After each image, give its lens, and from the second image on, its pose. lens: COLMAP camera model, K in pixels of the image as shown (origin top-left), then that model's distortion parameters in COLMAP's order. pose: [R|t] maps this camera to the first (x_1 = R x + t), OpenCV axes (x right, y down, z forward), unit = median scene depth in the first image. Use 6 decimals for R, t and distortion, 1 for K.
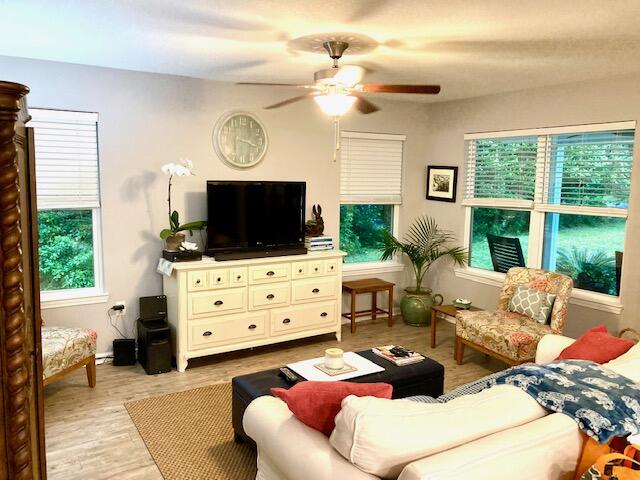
lens RADIAL K [[527.3, 0, 307.1], [0, 527.3, 238.9], [0, 0, 1]] dist [0.094914, 0.001107]
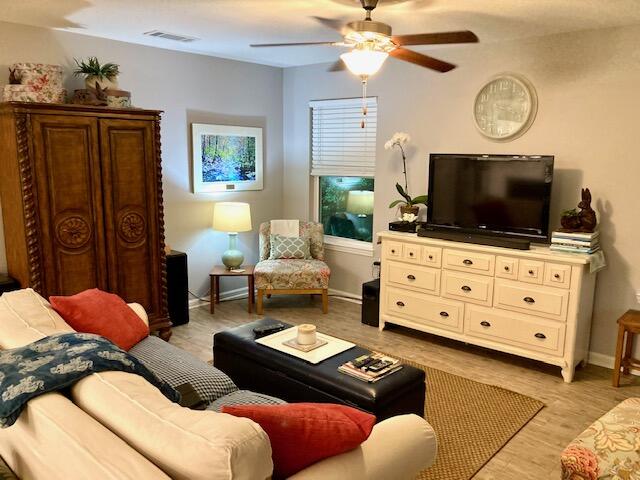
lens RADIAL K [[527.3, 0, 307.1], [0, 527.3, 238.9], [0, 0, 1]] dist [0.094914, 0.001107]
pose [[0.314590, 0.151022, -0.937137, 0.661190], [-0.130663, 0.984754, 0.114833, -0.037498], [0.940192, 0.086324, 0.329527, 0.459879]]
